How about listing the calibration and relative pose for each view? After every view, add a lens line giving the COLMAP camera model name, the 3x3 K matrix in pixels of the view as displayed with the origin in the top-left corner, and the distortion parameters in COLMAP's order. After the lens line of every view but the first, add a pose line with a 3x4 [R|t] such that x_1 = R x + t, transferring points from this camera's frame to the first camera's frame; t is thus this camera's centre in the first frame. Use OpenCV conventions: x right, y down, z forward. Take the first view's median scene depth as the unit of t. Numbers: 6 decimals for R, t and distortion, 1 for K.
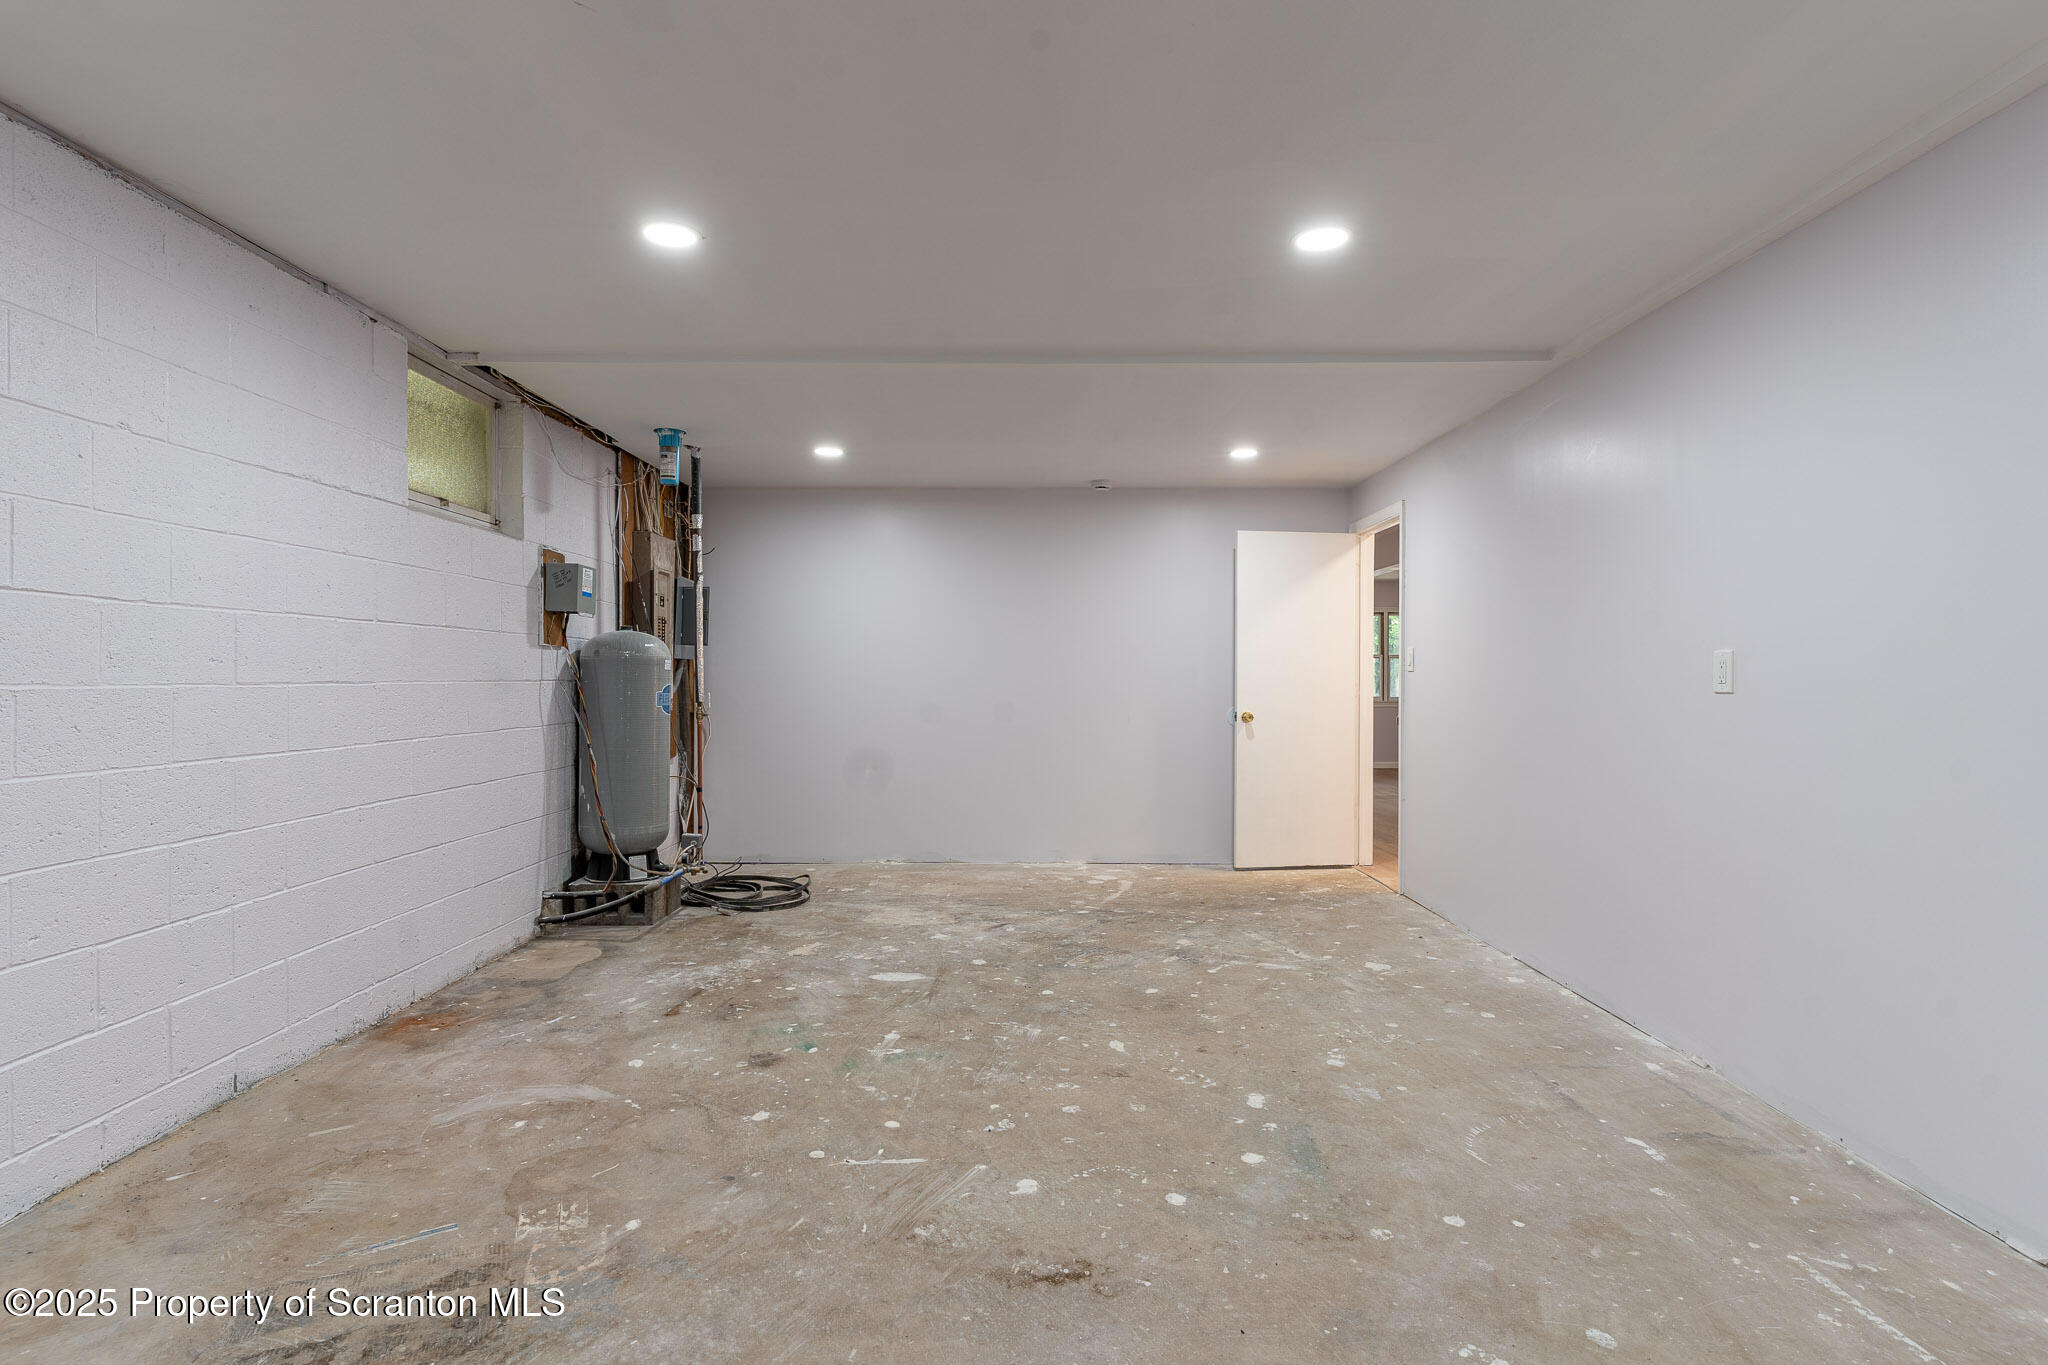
lens RADIAL K [[1001.6, 0, 1022.1], [0, 1001.6, 681.0], [0, 0, 1]] dist [0.003754, -0.000033]
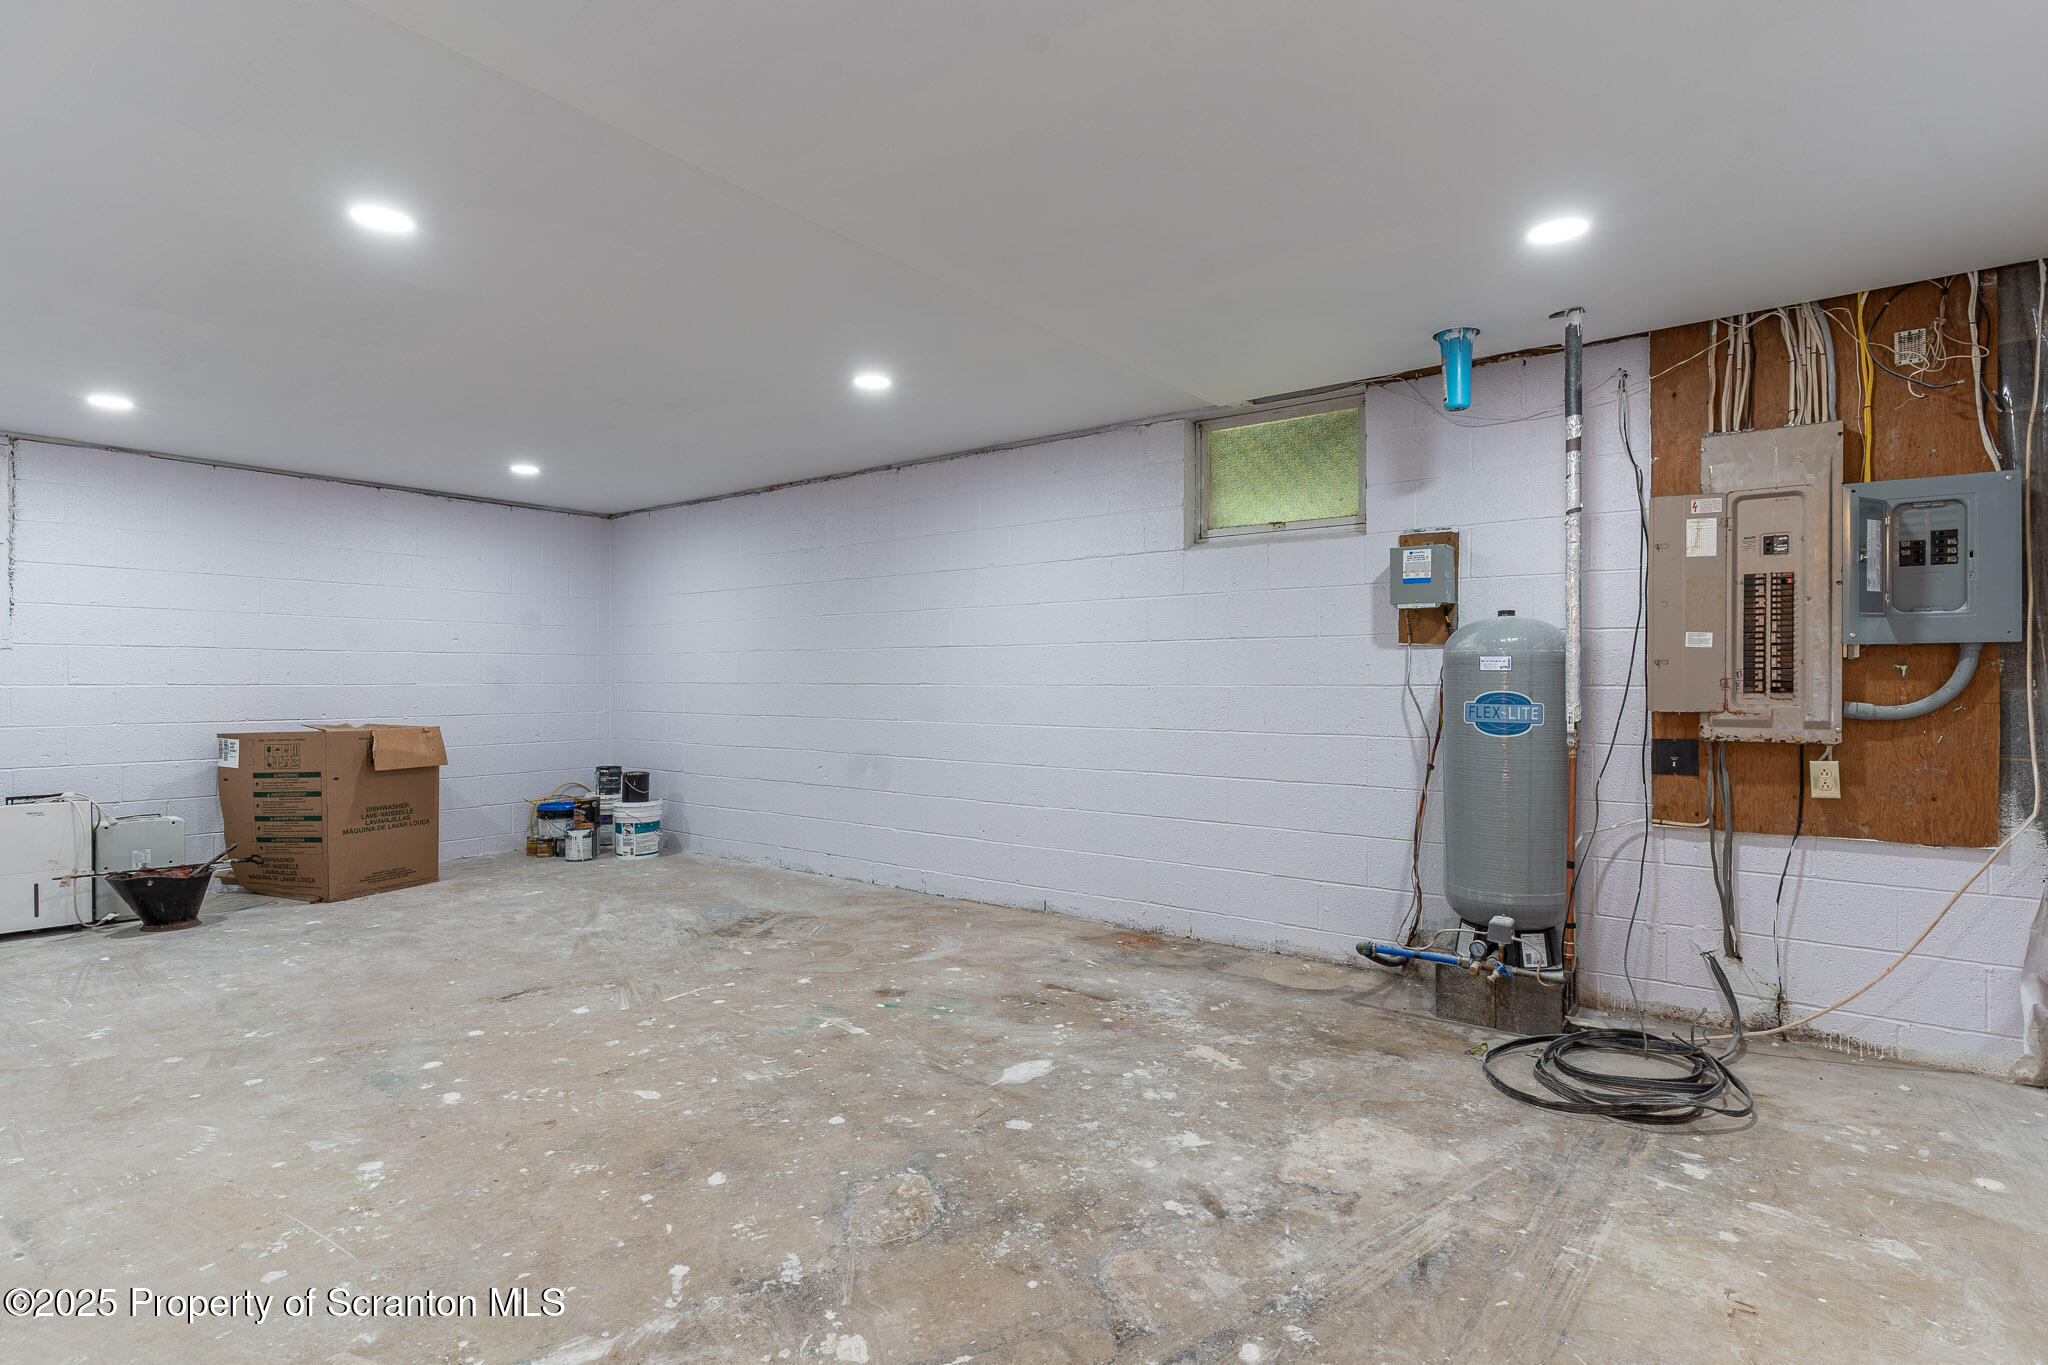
lens RADIAL K [[1001.6, 0, 1019.1], [0, 1001.6, 682.2], [0, 0, 1]] dist [0.003754, -0.000033]
pose [[-0.598171, -0.000524, -0.801369, 0.582657], [-0.003249, 0.999993, 0.001772, -0.005305], [0.801362, 0.003664, -0.598168, 1.709089]]
